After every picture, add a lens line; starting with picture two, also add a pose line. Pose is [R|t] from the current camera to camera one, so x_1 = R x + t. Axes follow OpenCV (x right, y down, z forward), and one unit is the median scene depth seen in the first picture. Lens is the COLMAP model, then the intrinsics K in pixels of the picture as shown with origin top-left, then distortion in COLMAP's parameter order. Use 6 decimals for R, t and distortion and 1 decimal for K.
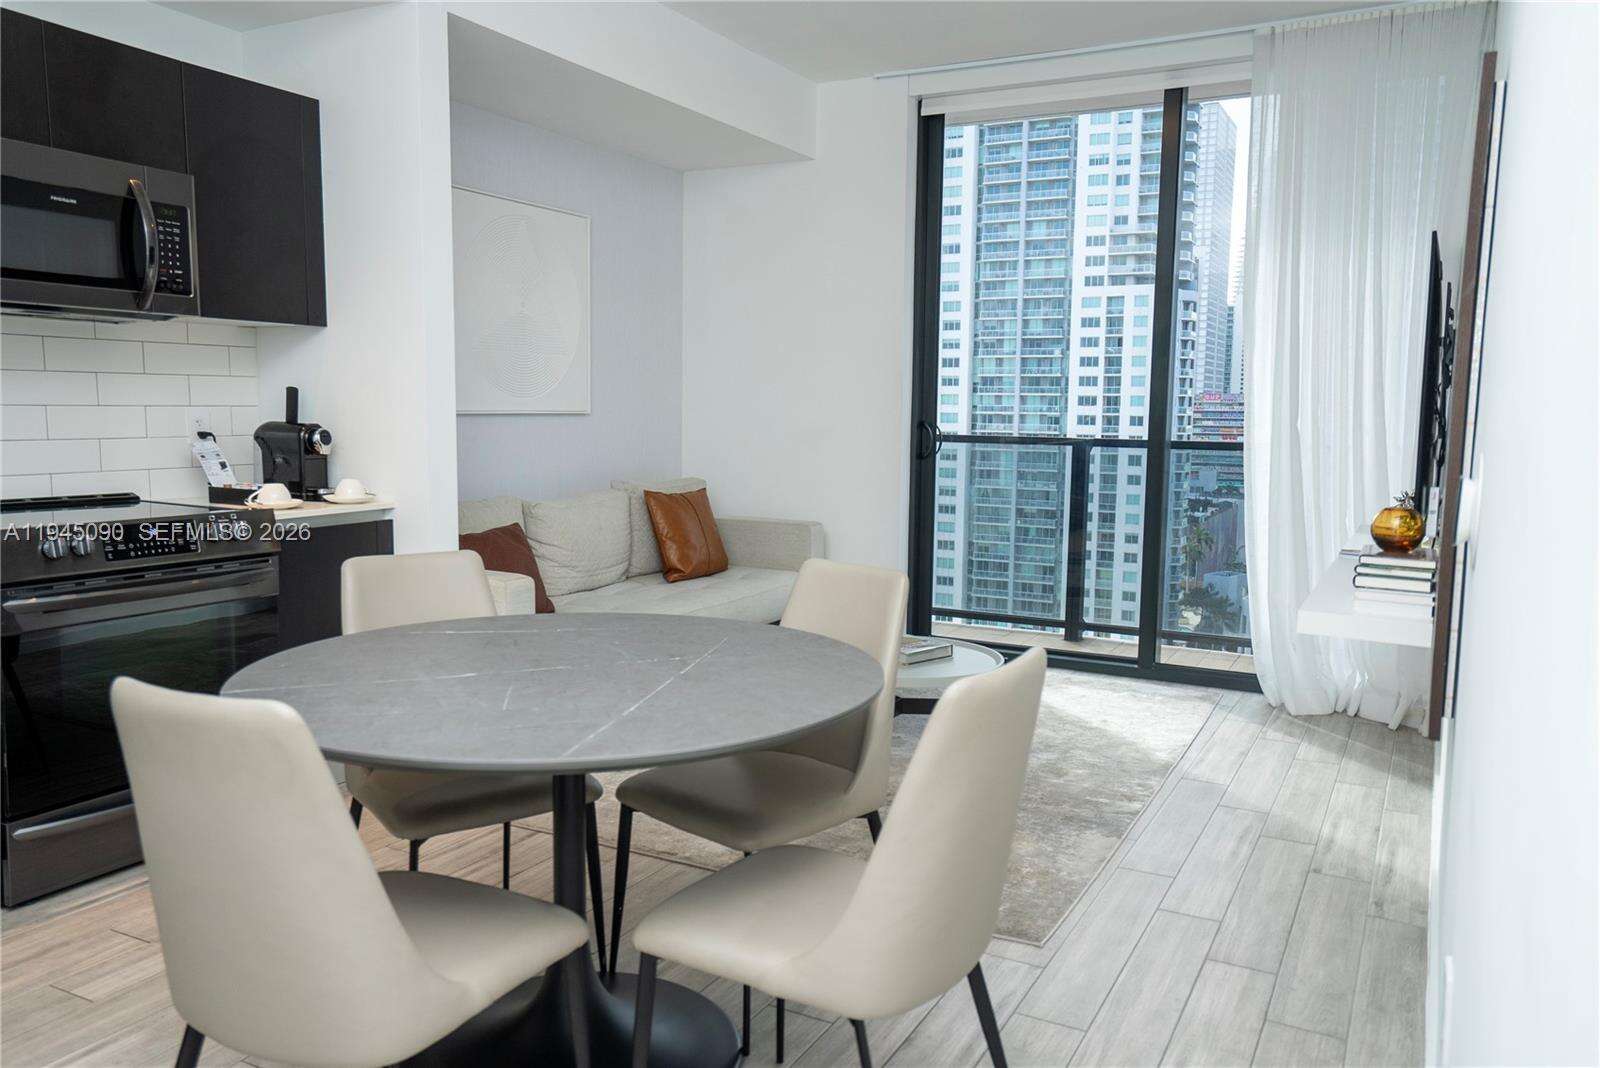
lens RADIAL K [[1201.5, 0, 793.6], [0, 1201.5, 540.1], [0, 0, 1]] dist [0.000678, 0.040415]
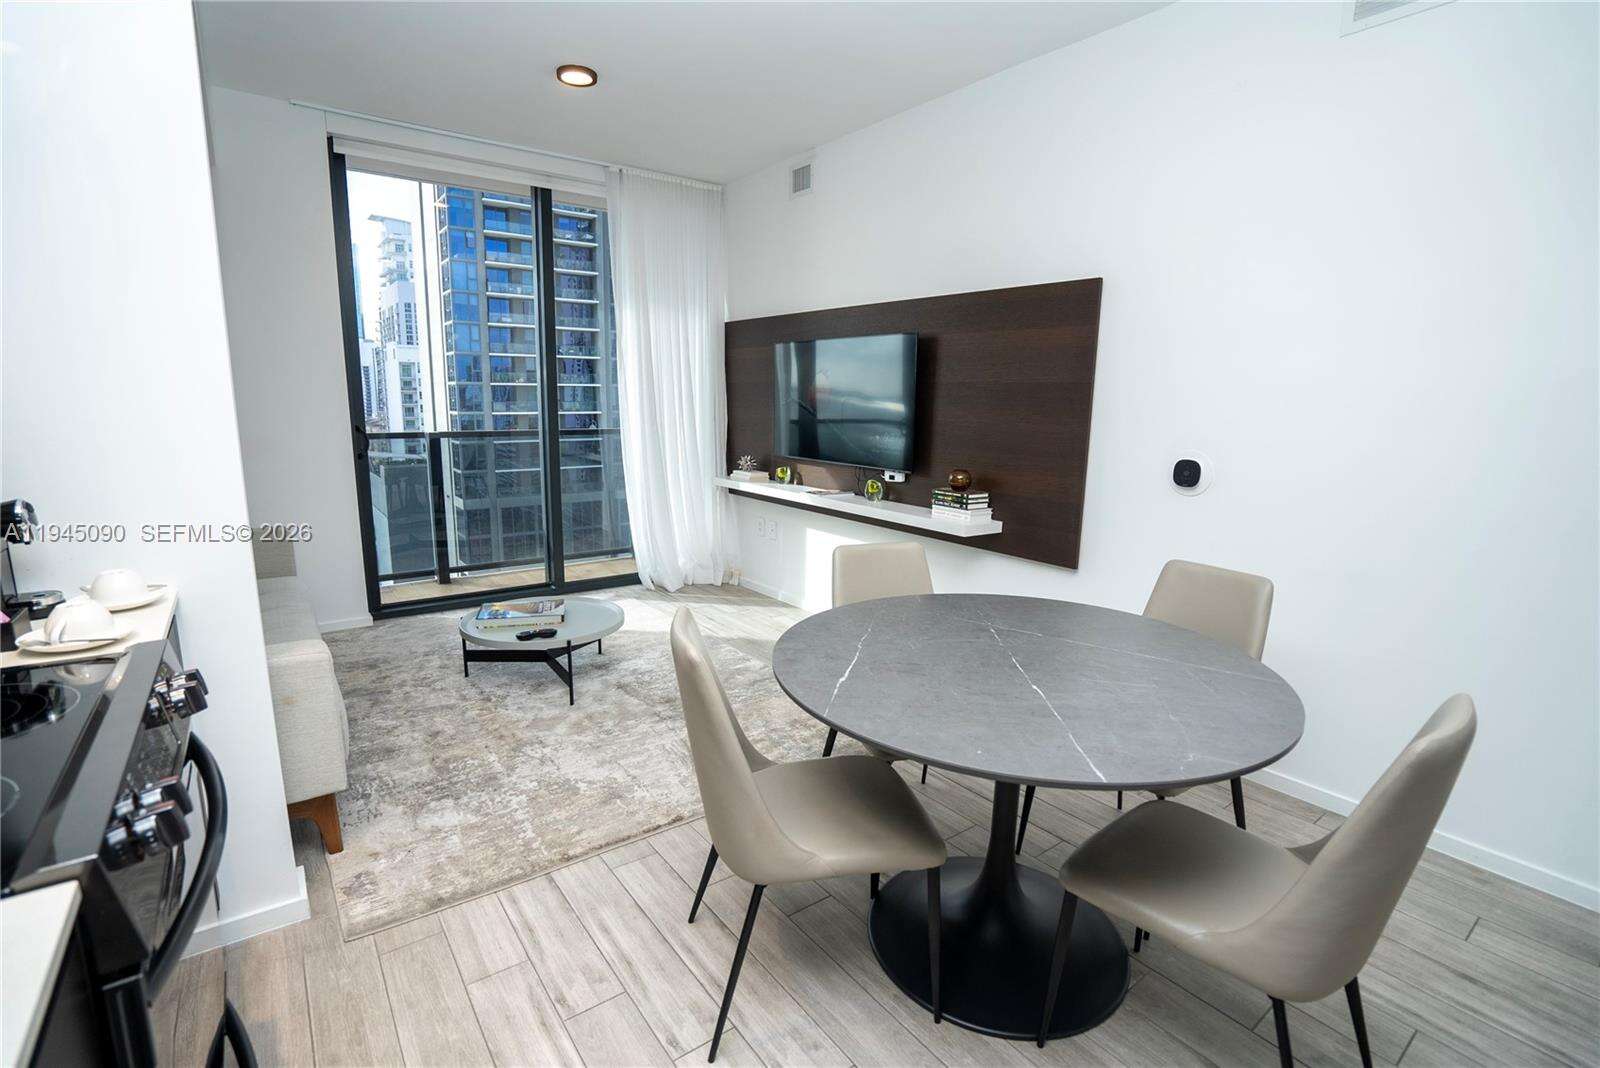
lens RADIAL K [[736.8, 0, 796.0], [0, 736.8, 540.0], [0, 0, 1]] dist [-0.054346, 0.017287]
pose [[0.424134, -0.177689, 0.887996, -0.582824], [0.091952, 0.983944, 0.152969, -0.096543], [-0.900919, 0.016774, 0.433663, 0.530219]]
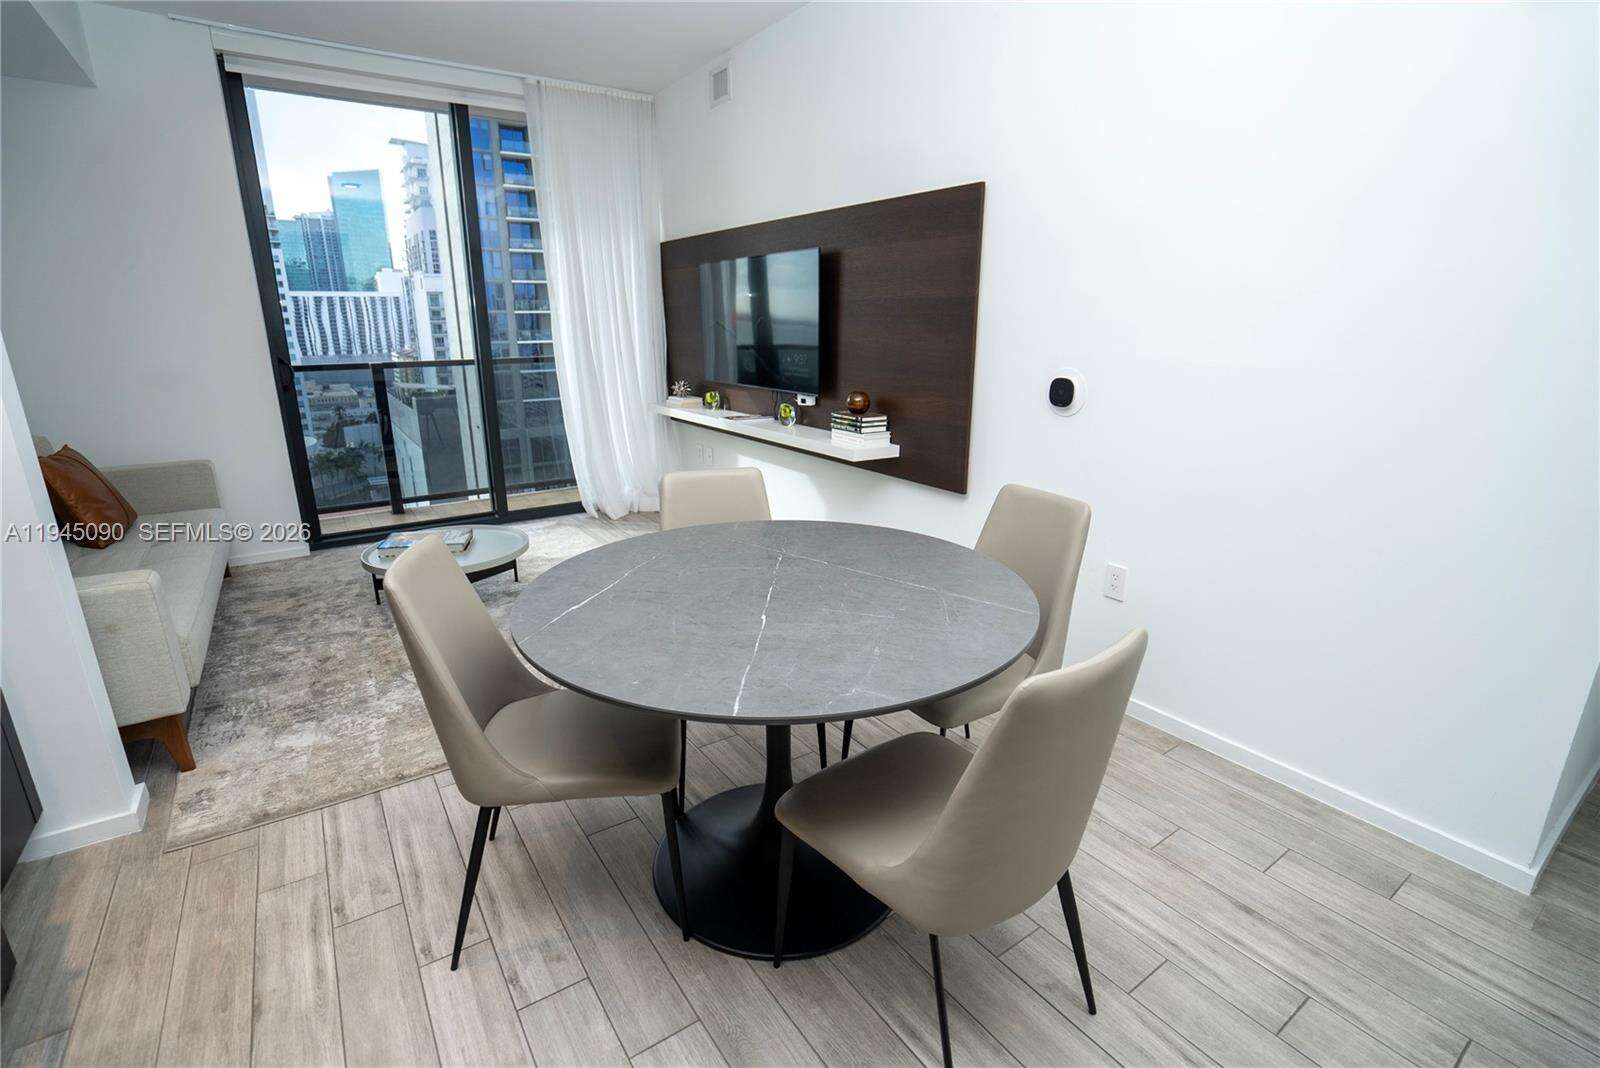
lens RADIAL K [[736.8, 0, 799.6], [0, 736.8, 536.9], [0, 0, 1]] dist [-0.054346, 0.017287]
pose [[0.457949, -0.264060, 0.848855, -0.492981], [0.107403, 0.964306, 0.242031, -0.076394], [-0.882467, -0.019669, 0.469964, 0.376994]]
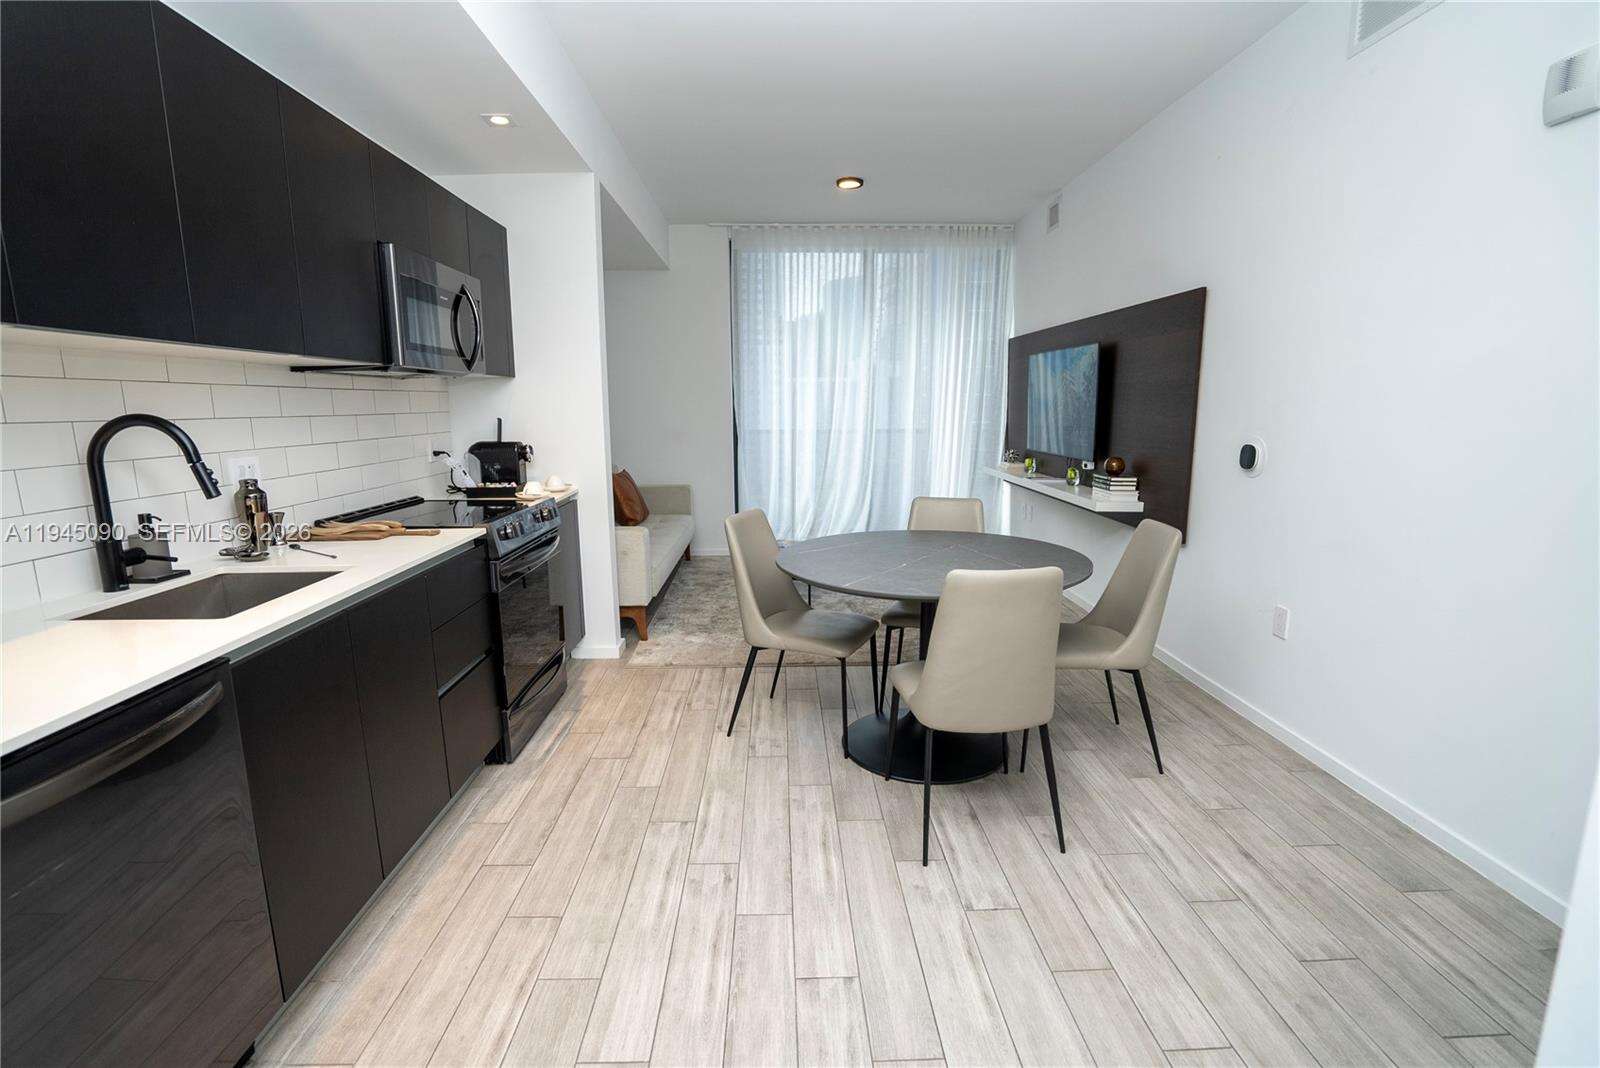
lens RADIAL K [[736.8, 0, 795.5], [0, 736.8, 538.7], [0, 0, 1]] dist [-0.054346, 0.017287]
pose [[0.868928, -0.108328, 0.482938, -0.598652], [0.075854, 0.993374, 0.086343, -0.029647], [-0.489092, -0.038393, 0.871387, 0.012915]]
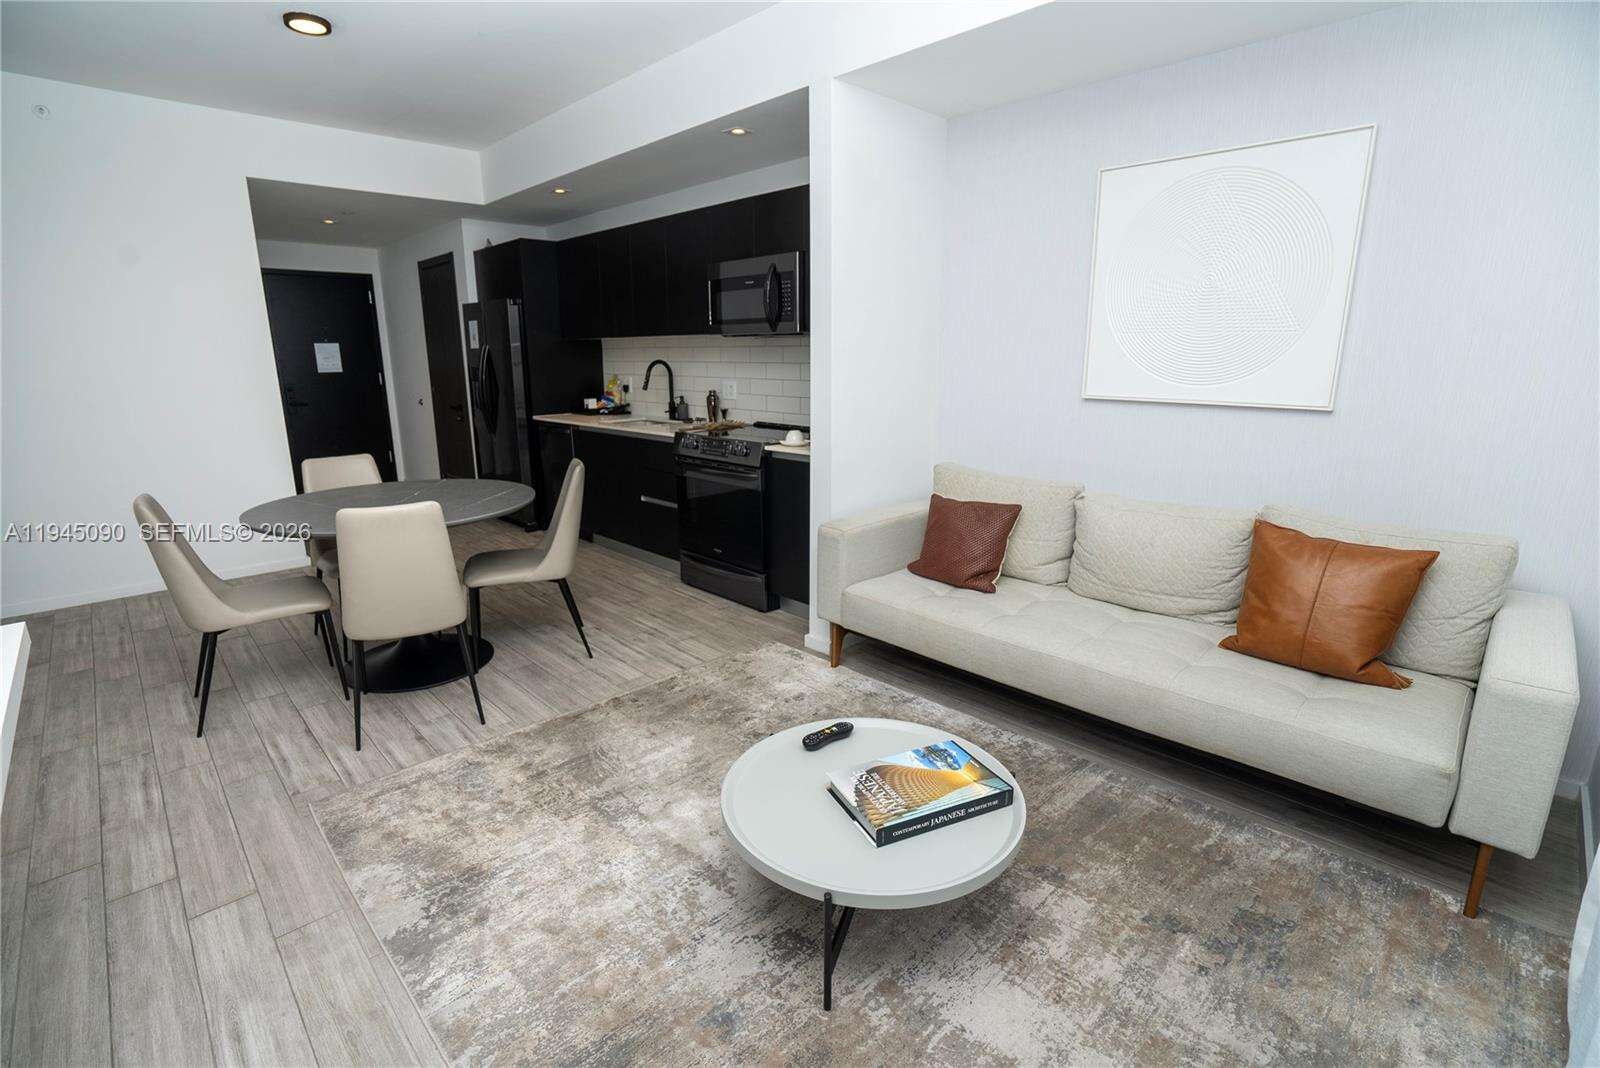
lens RADIAL K [[736.8, 0, 791.1], [0, 736.8, 537.9], [0, 0, 1]] dist [-0.054346, 0.017287]
pose [[-0.302645, 0.221330, -0.927049, 0.559375], [-0.110445, 0.957967, 0.264768, -0.174761], [0.946683, 0.182518, -0.265479, 1.290752]]
